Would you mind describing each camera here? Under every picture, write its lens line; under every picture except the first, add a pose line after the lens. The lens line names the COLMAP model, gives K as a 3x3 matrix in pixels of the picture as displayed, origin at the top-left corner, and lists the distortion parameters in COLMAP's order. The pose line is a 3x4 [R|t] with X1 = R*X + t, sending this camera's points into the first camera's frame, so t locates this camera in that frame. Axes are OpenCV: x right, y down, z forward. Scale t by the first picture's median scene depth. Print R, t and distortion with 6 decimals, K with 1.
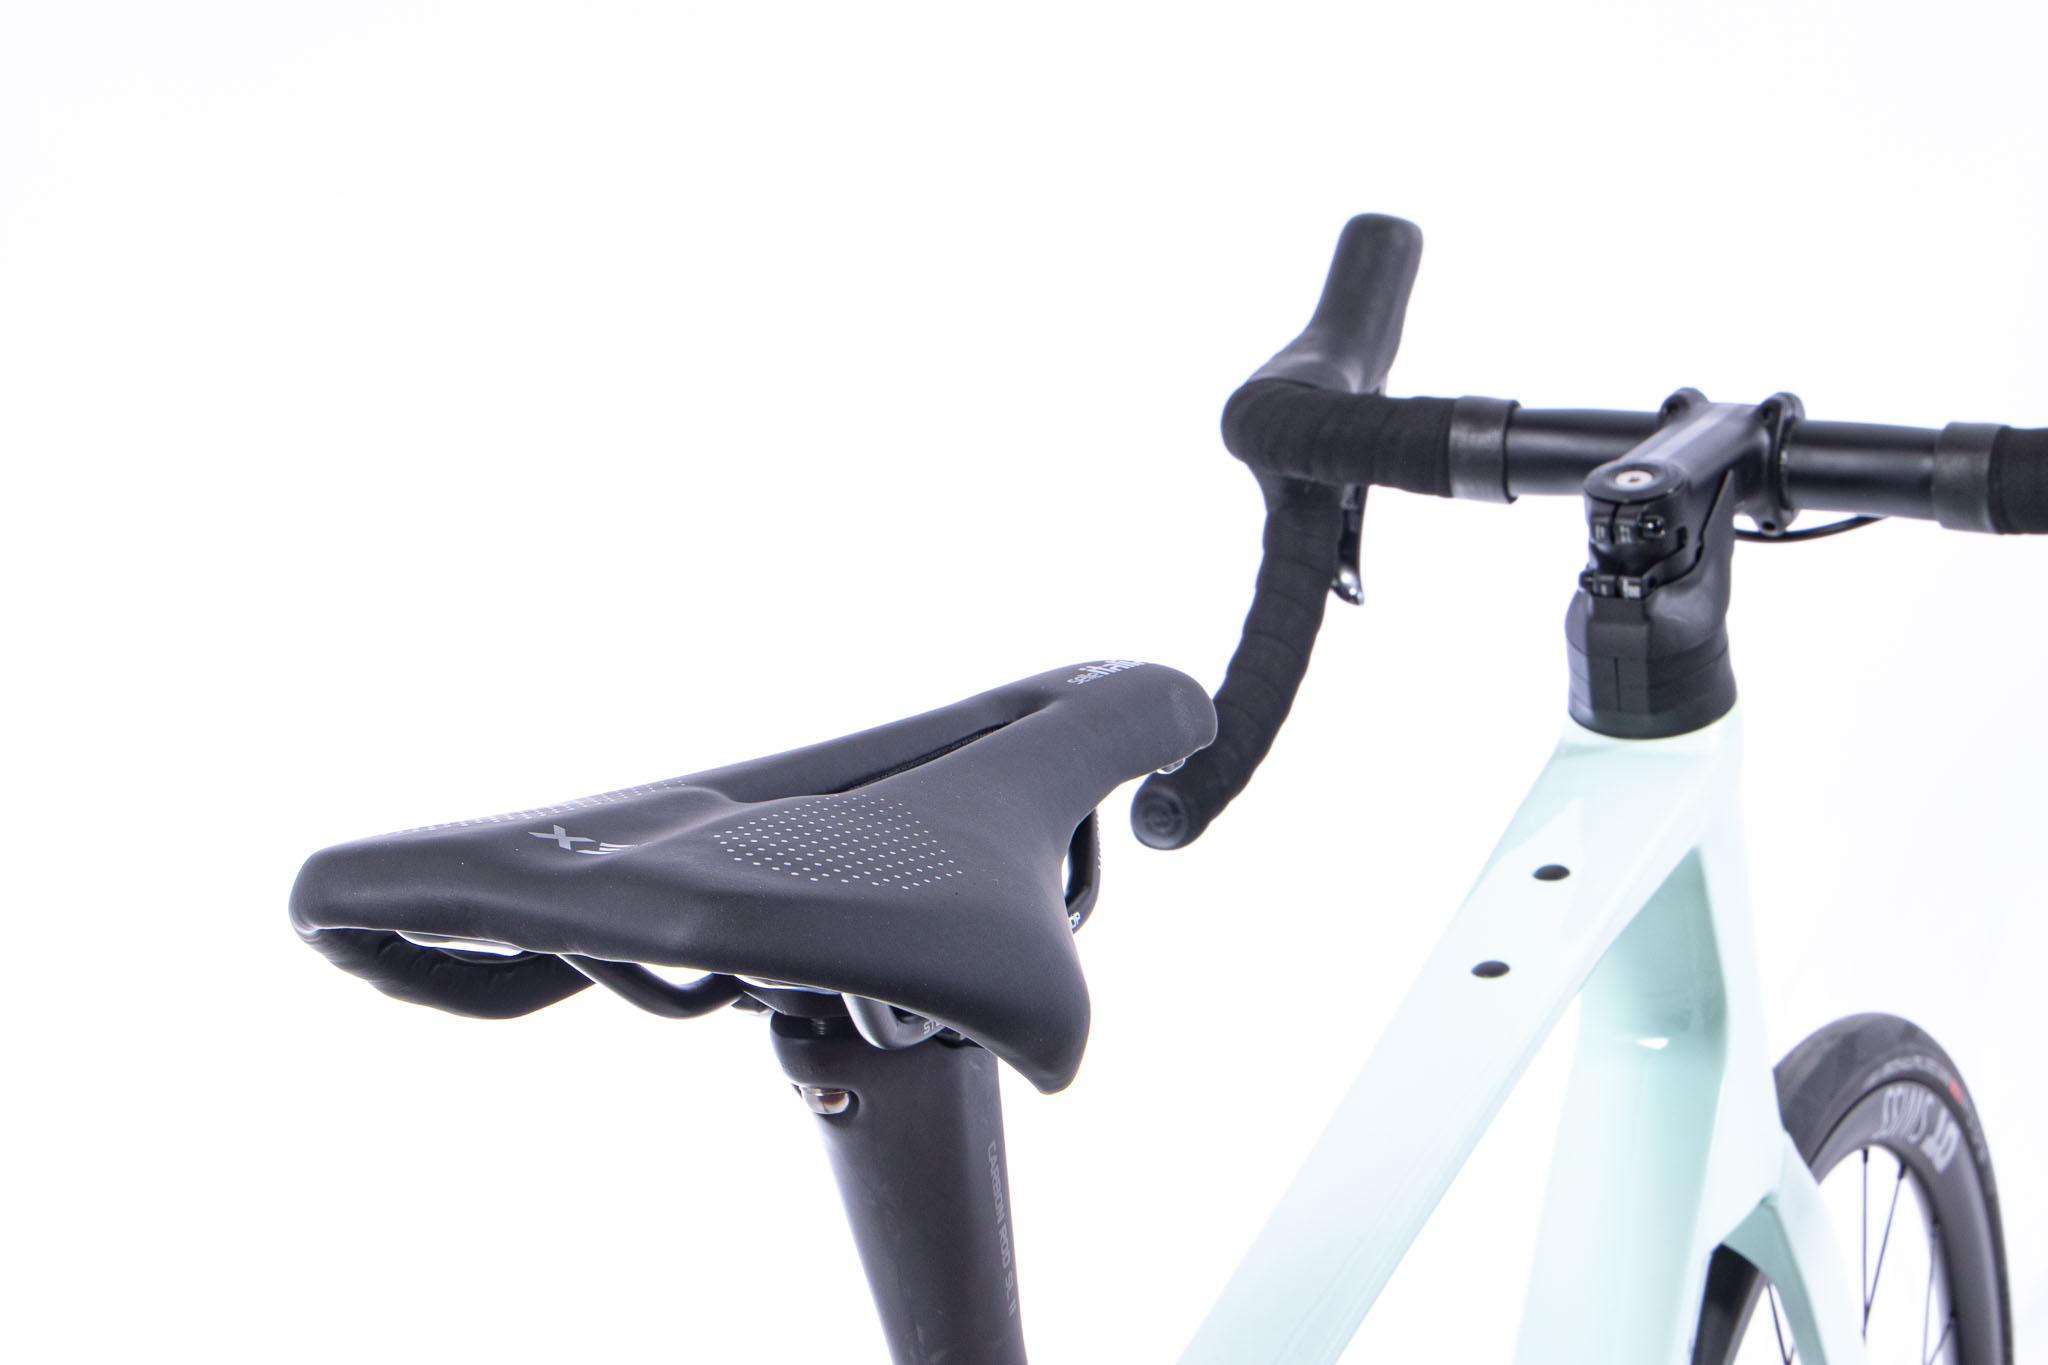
lens RADIAL K [[3564.2, 0, 1024.0], [0, 3564.2, 682.5], [0, 0, 1]] dist [-0.022690, -0.076215]
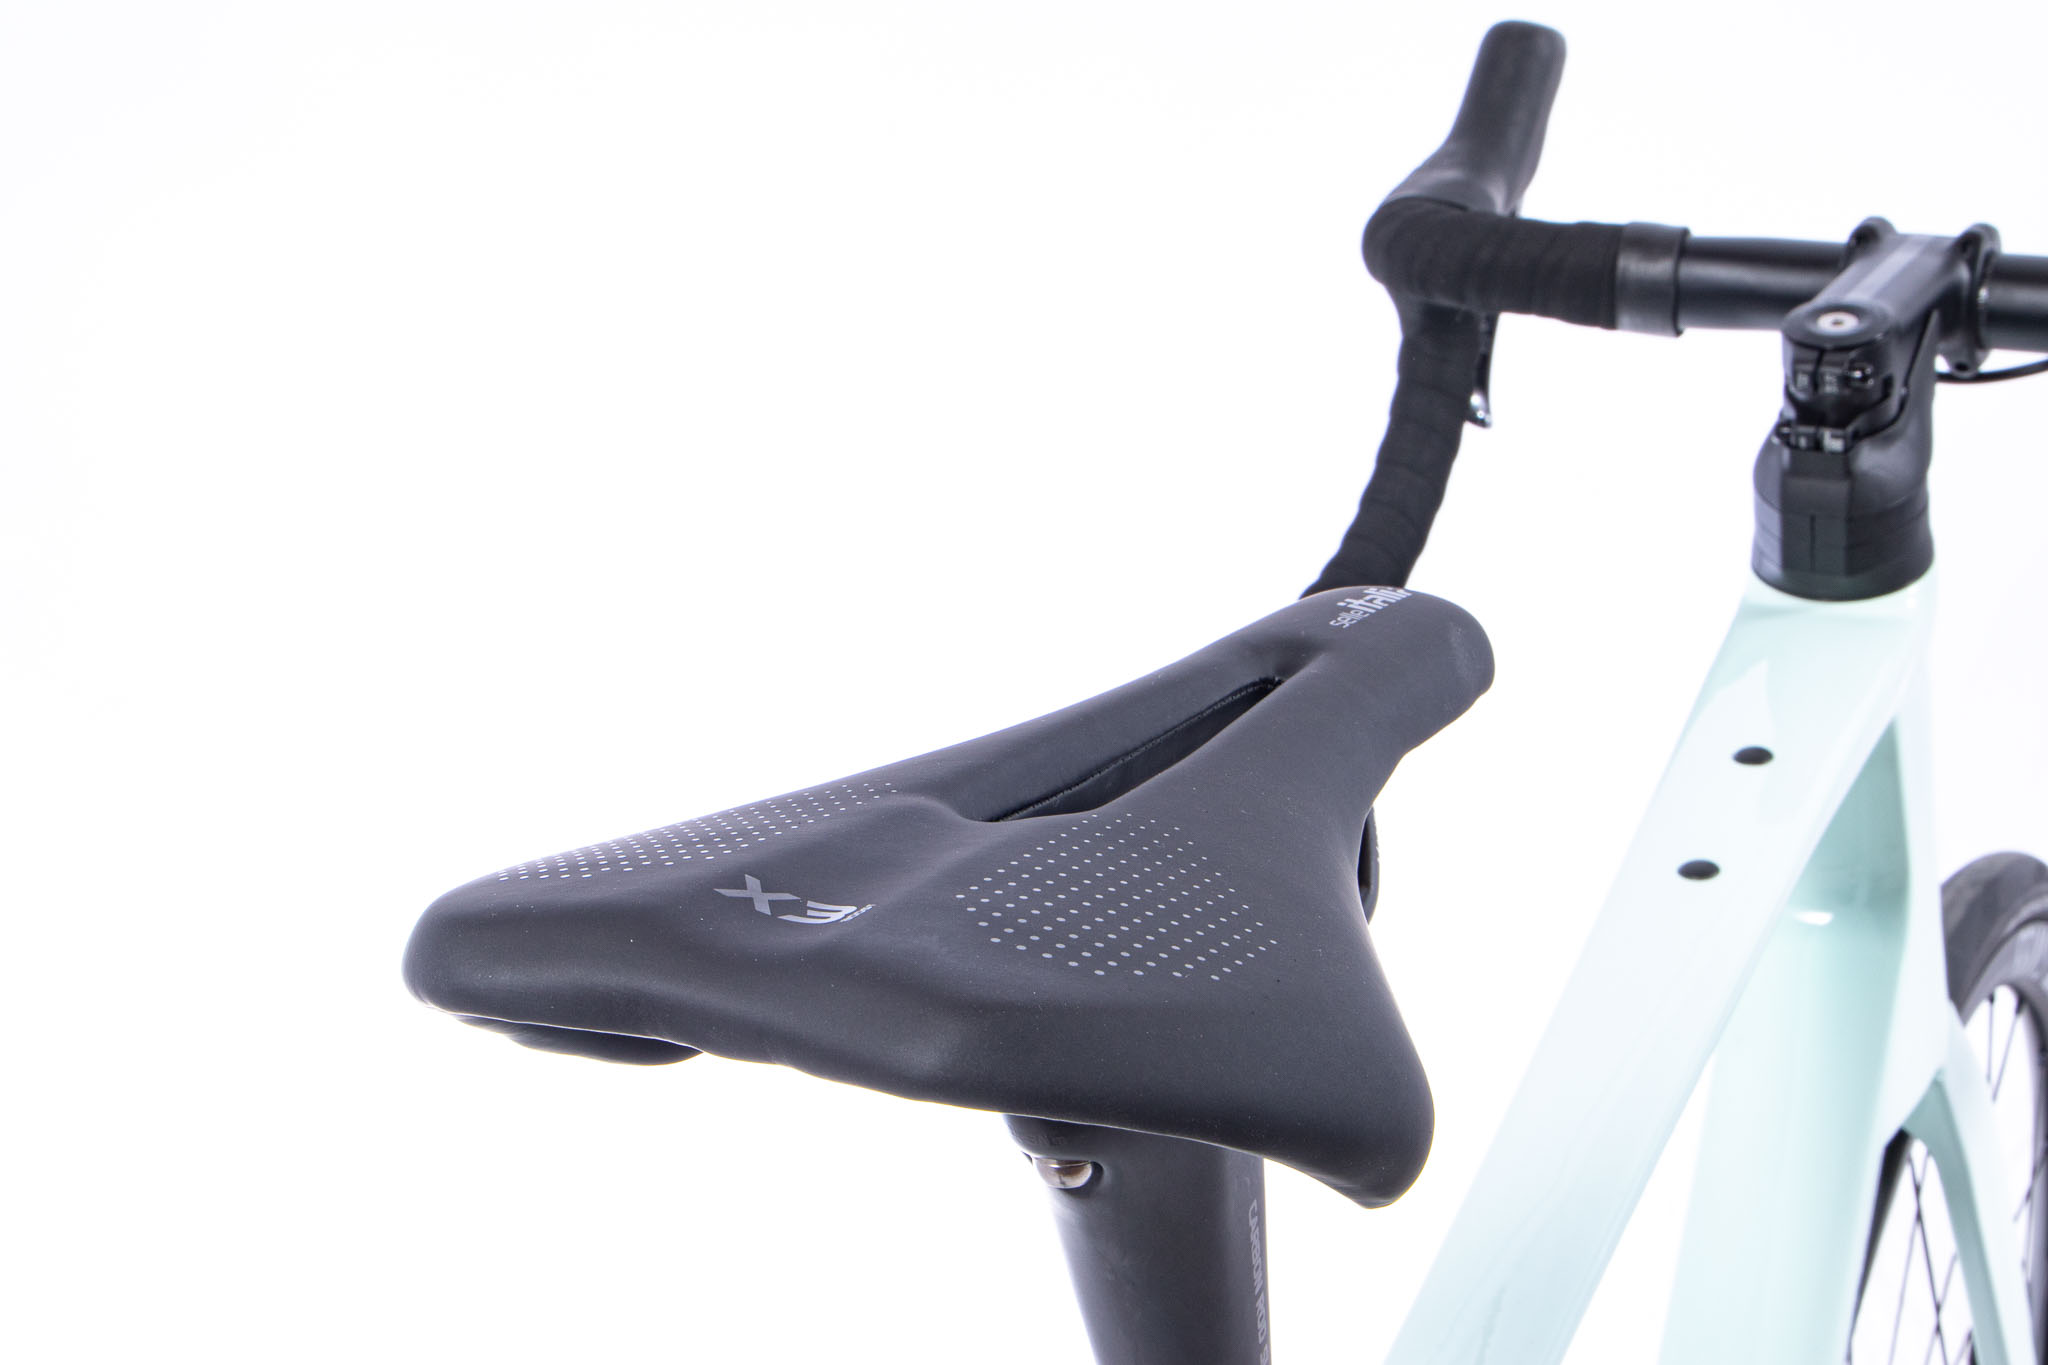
lens RADIAL K [[3305.6, 0, 1024.0], [0, 3305.6, 682.5], [0, 0, 1]] dist [-0.063434, 0.228437]
pose [[0.999923, 0.009022, -0.008566, -0.030685], [-0.008351, 0.997123, 0.075345, -0.025834], [0.009221, -0.075268, 0.997121, 0.135855]]
